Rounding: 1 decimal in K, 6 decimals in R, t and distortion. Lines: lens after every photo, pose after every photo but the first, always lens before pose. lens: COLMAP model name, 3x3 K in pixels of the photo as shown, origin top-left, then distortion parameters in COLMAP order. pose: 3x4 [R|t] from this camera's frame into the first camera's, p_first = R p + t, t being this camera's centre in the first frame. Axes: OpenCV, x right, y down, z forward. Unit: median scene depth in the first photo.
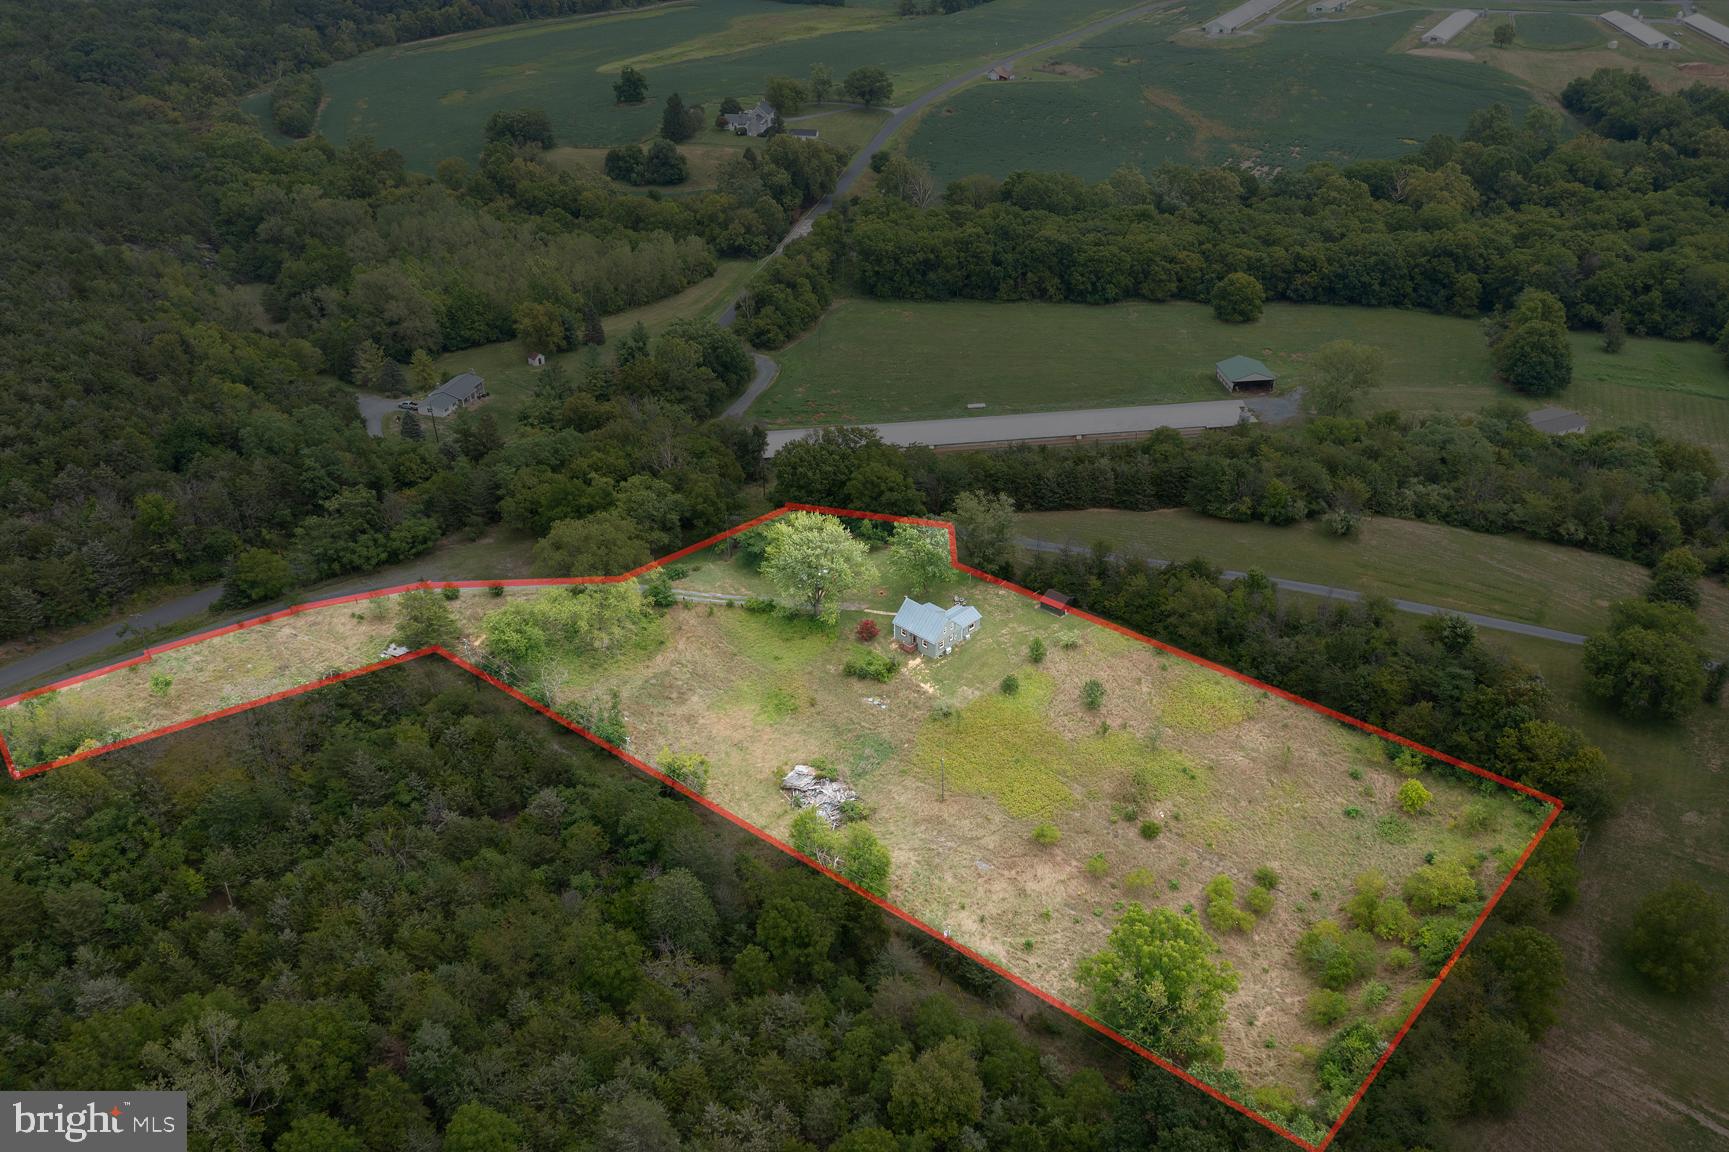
lens RADIAL K [[1365.3, 0, 869.1], [0, 1365.3, 569.1], [0, 0, 1]] dist [-0.017171, -0.004769]
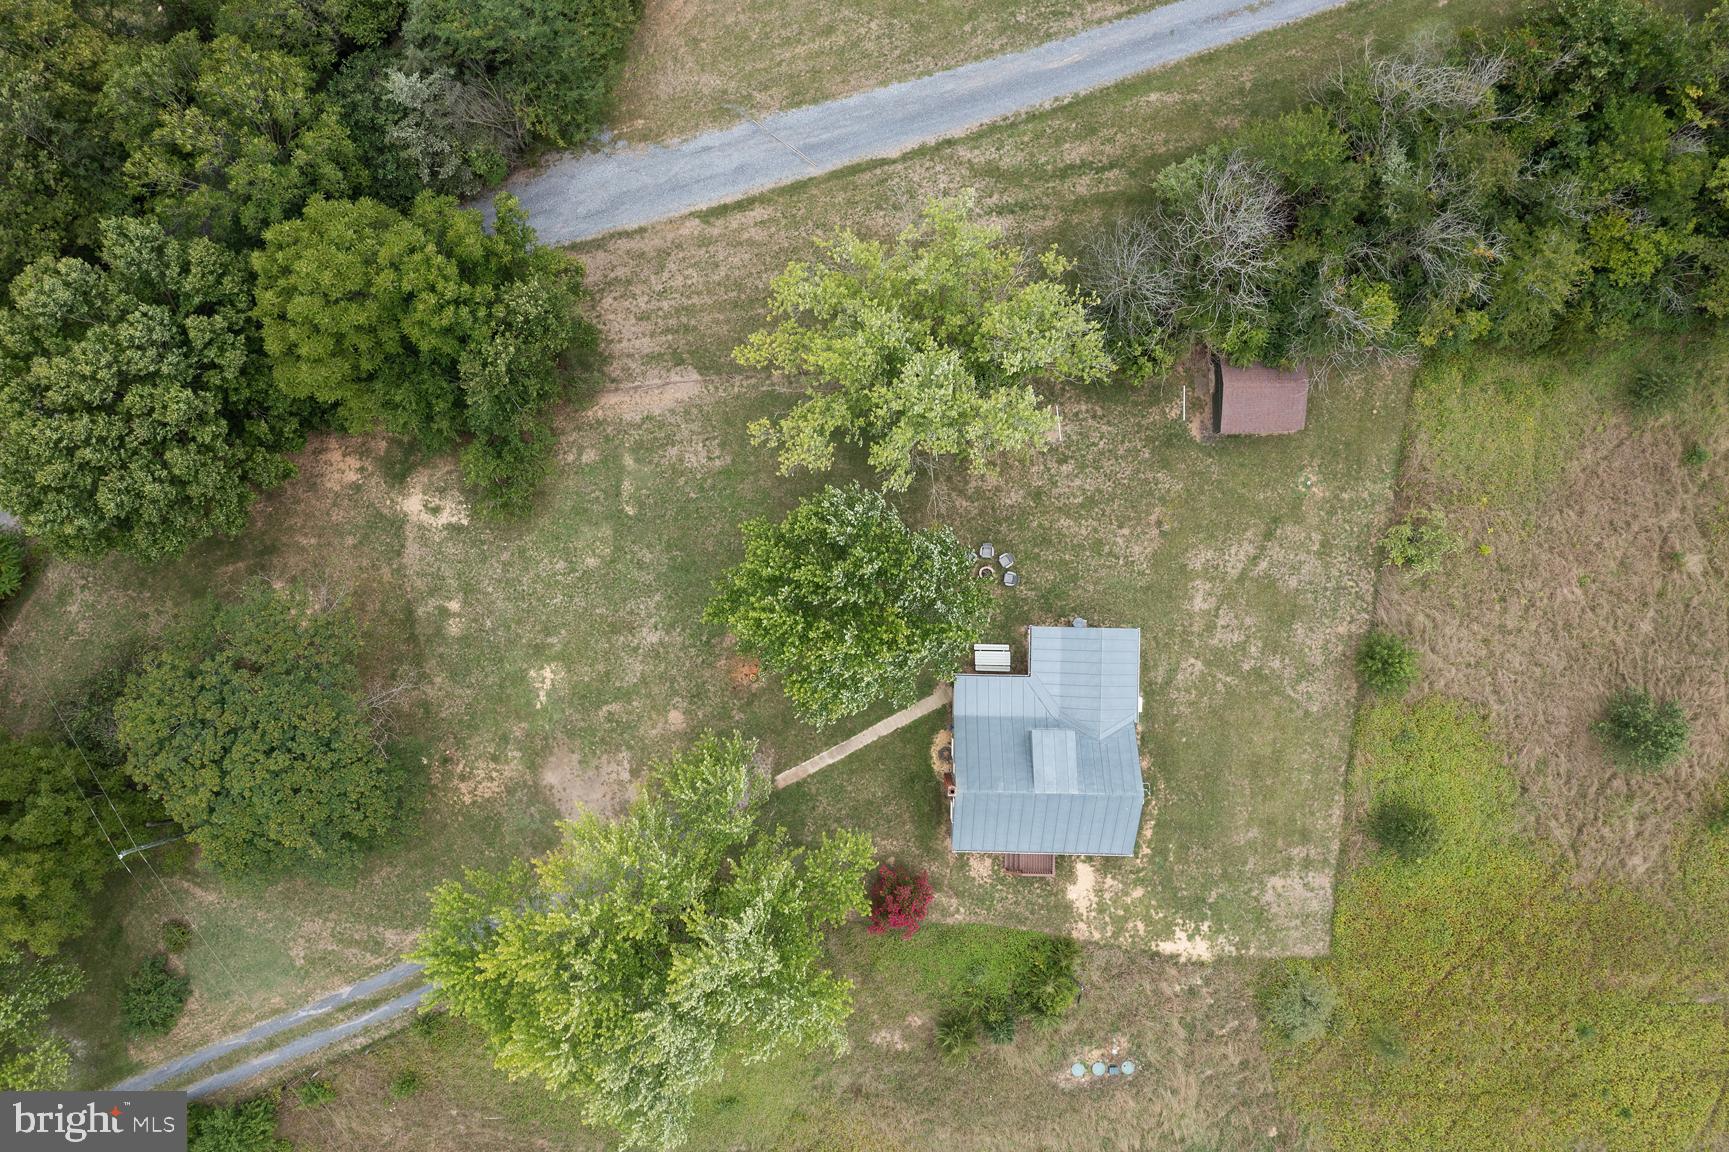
lens RADIAL K [[1365.3, 0, 869.1], [0, 1365.3, 569.1], [0, 0, 1]] dist [-0.017171, -0.004769]
pose [[0.725116, -0.688624, -0.001846, 0.046645], [0.363843, 0.380845, 0.850044, -0.247786], [-0.584658, -0.617052, 0.526708, 0.847653]]
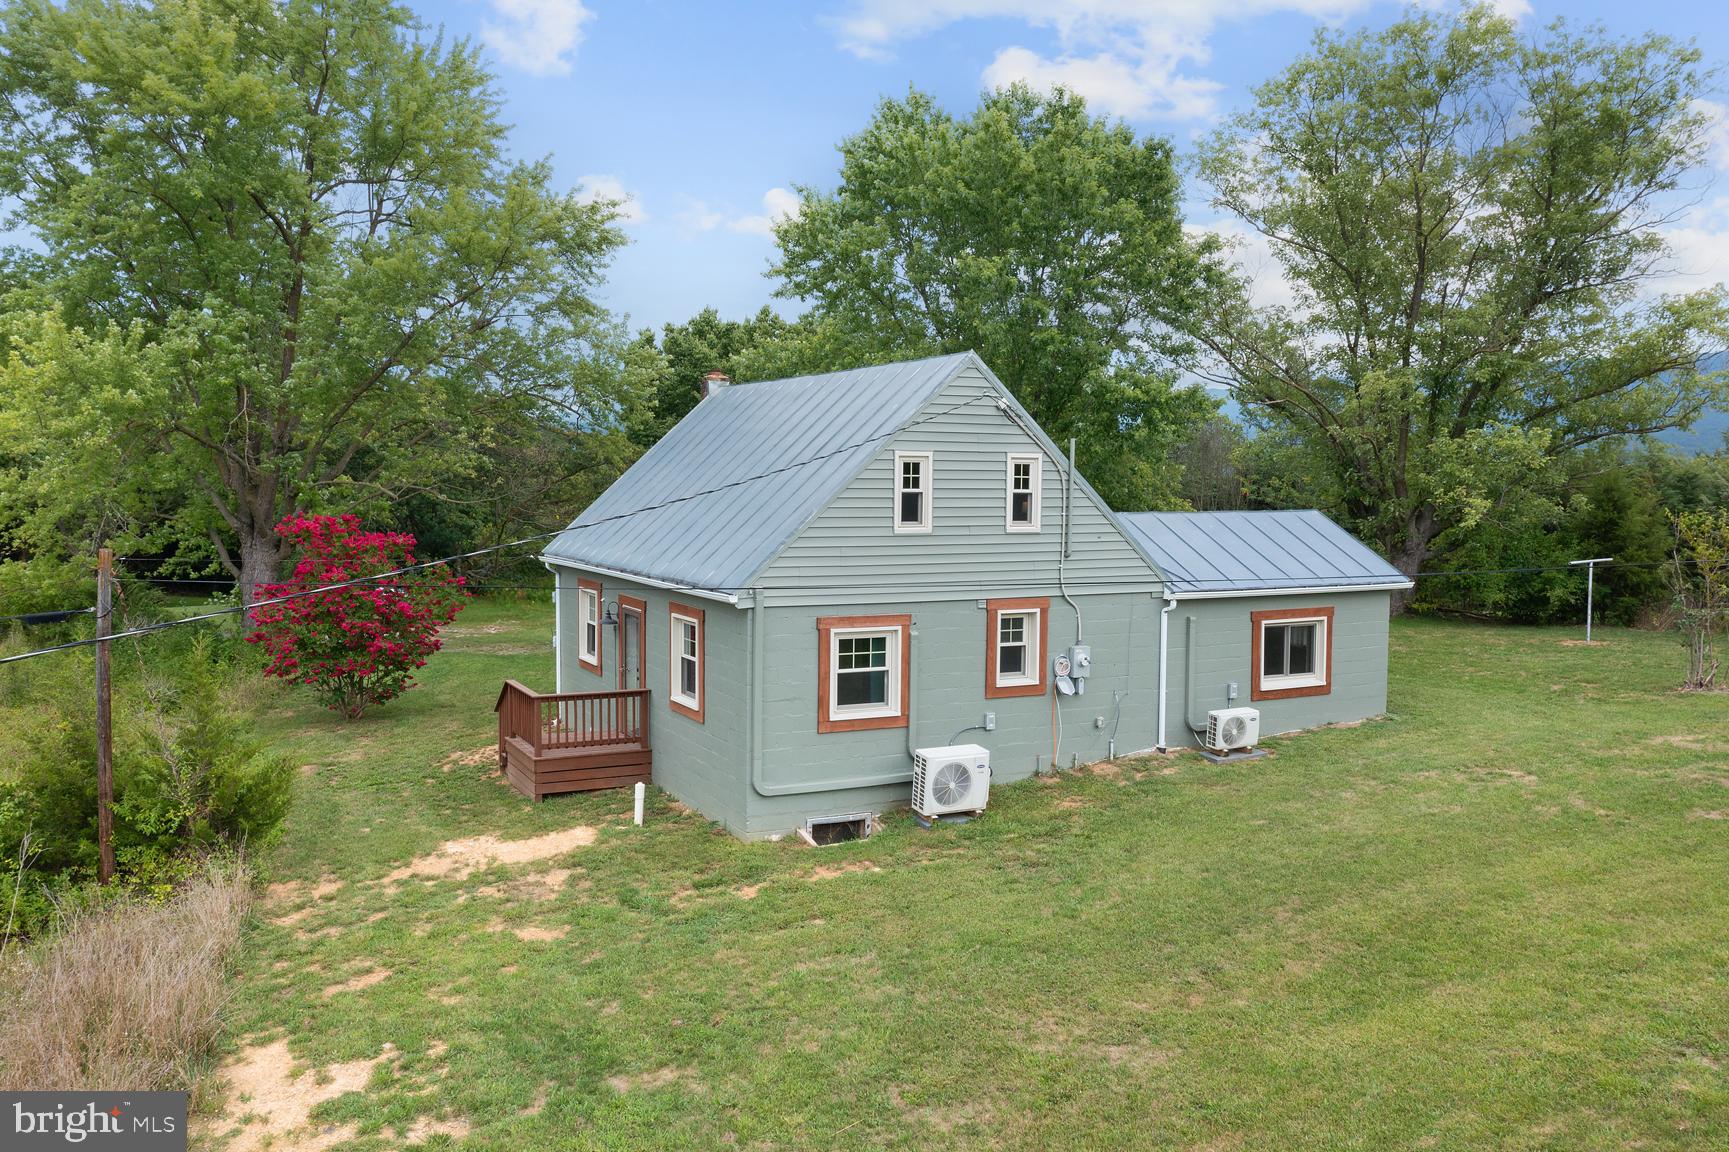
lens RADIAL K [[1396.5, 0, 844.8], [0, 1396.5, 546.9], [0, 0, 1]] dist [-0.019702, -0.002529]
pose [[0.944917, 0.035955, -0.325328, 0.073930], [-0.183236, 0.881704, -0.434766, 0.079473], [0.271211, 0.470430, 0.839726, 0.871370]]
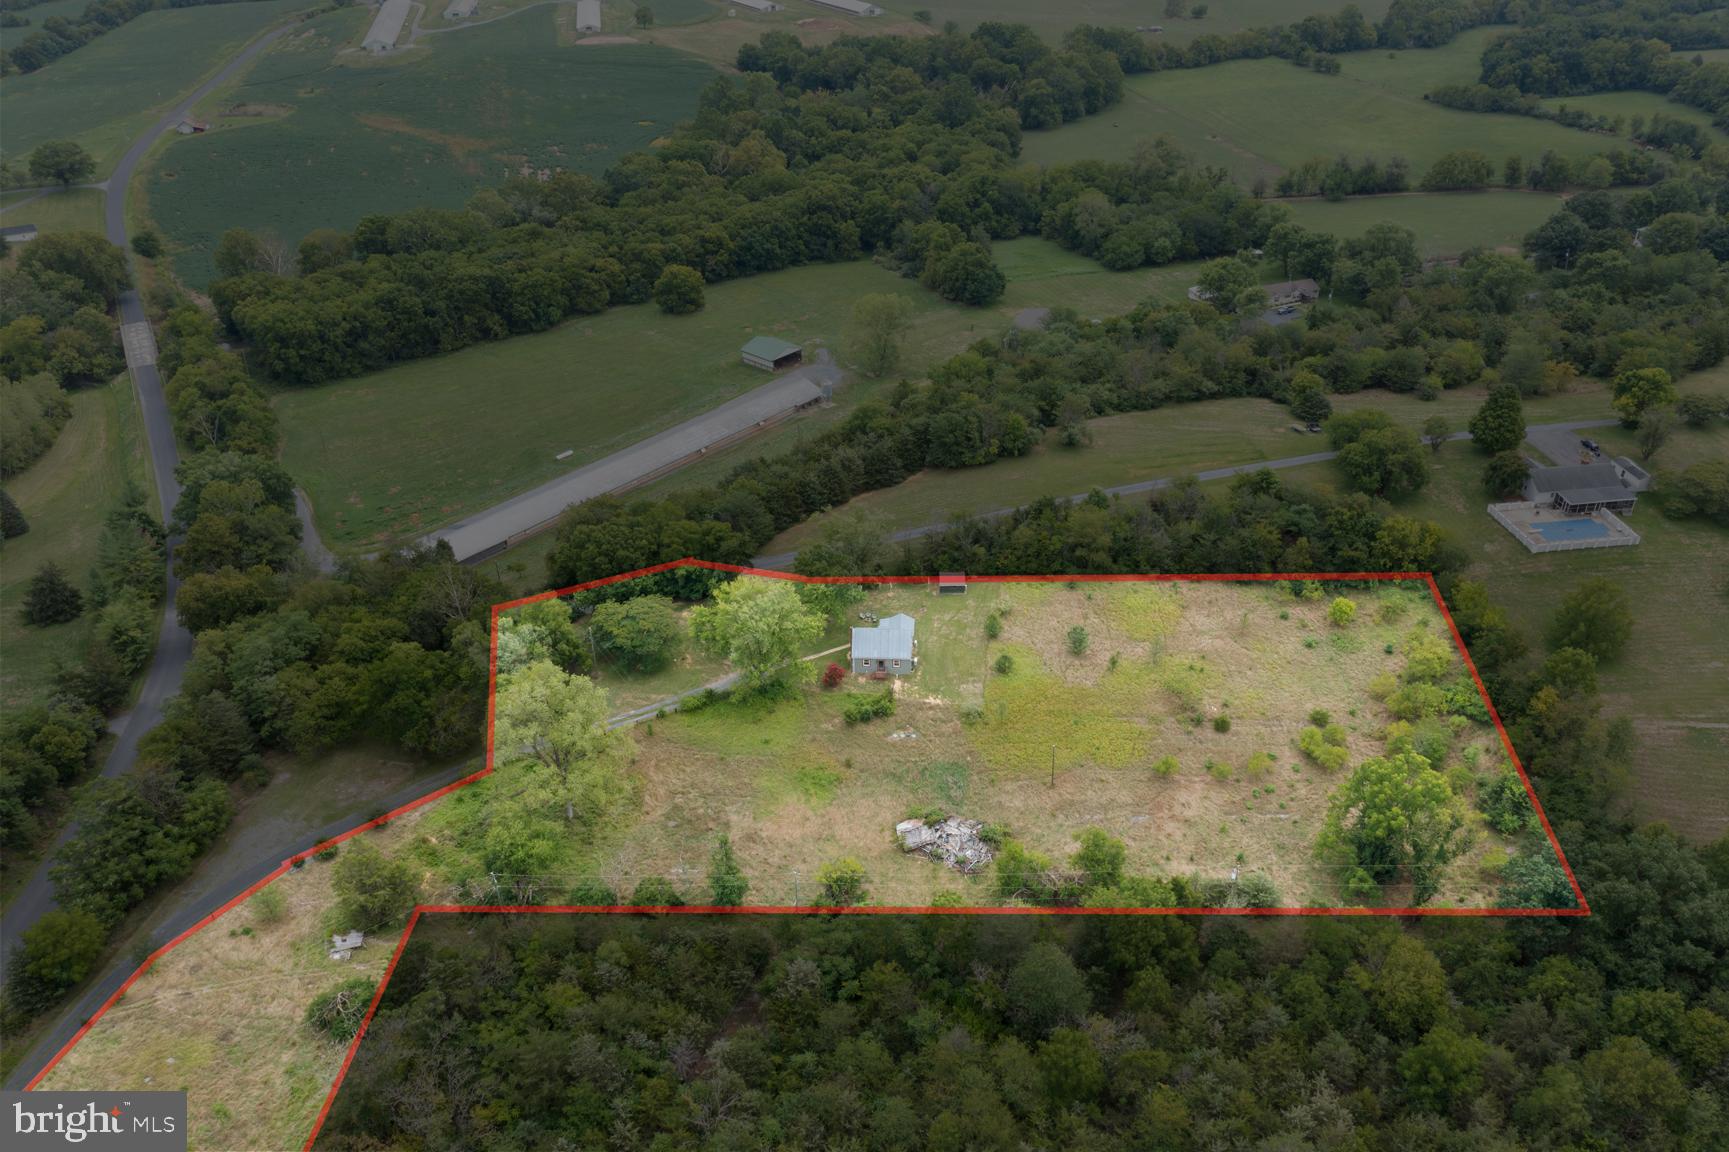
lens RADIAL K [[1365.3, 0, 869.1], [0, 1365.3, 569.1], [0, 0, 1]] dist [-0.017171, -0.004769]
pose [[0.755208, -0.337084, 0.562170, -0.468062], [0.339913, 0.934708, 0.103830, -0.108910], [-0.560464, 0.112675, 0.820478, 0.194175]]
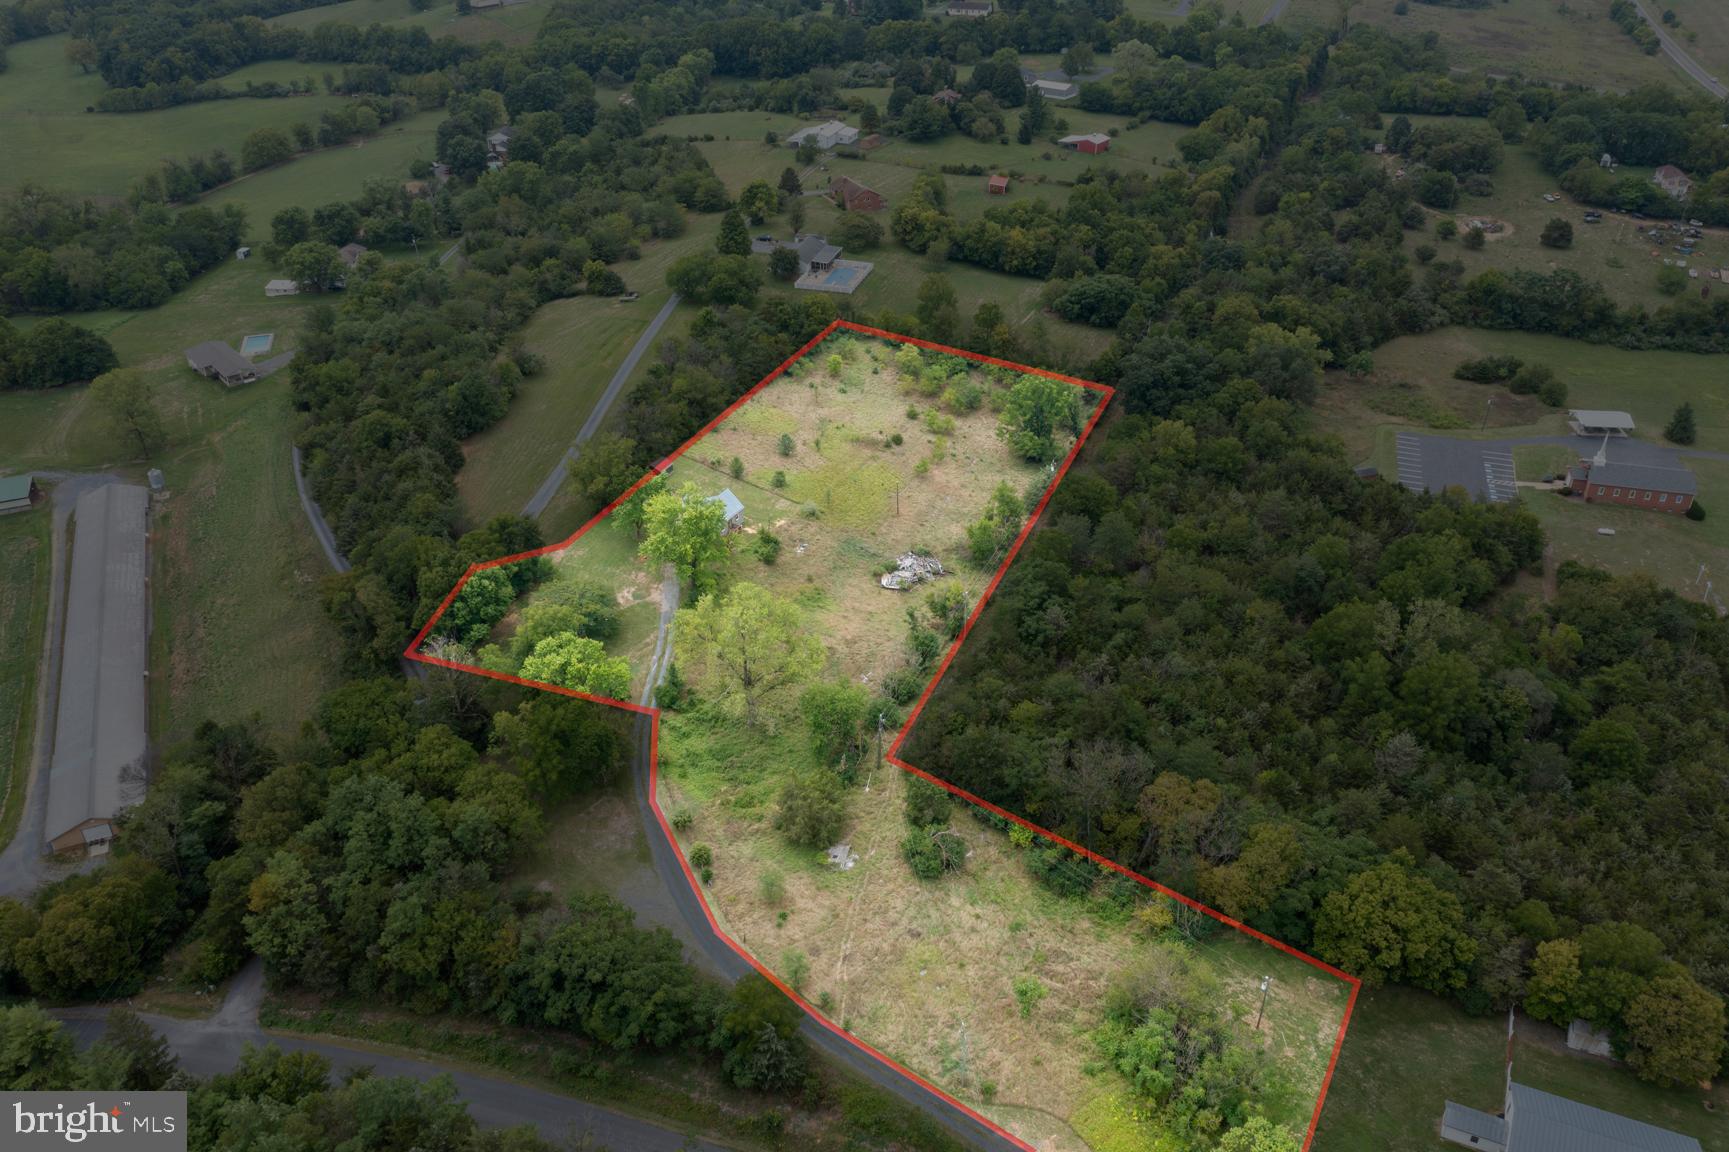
lens RADIAL K [[1365.3, 0, 869.1], [0, 1365.3, 569.1], [0, 0, 1]] dist [-0.017171, -0.004769]
pose [[-0.286984, -0.487174, 0.824804, -0.904552], [0.501588, 0.657132, 0.562661, -0.478029], [-0.816119, 0.575186, 0.055774, 0.820166]]
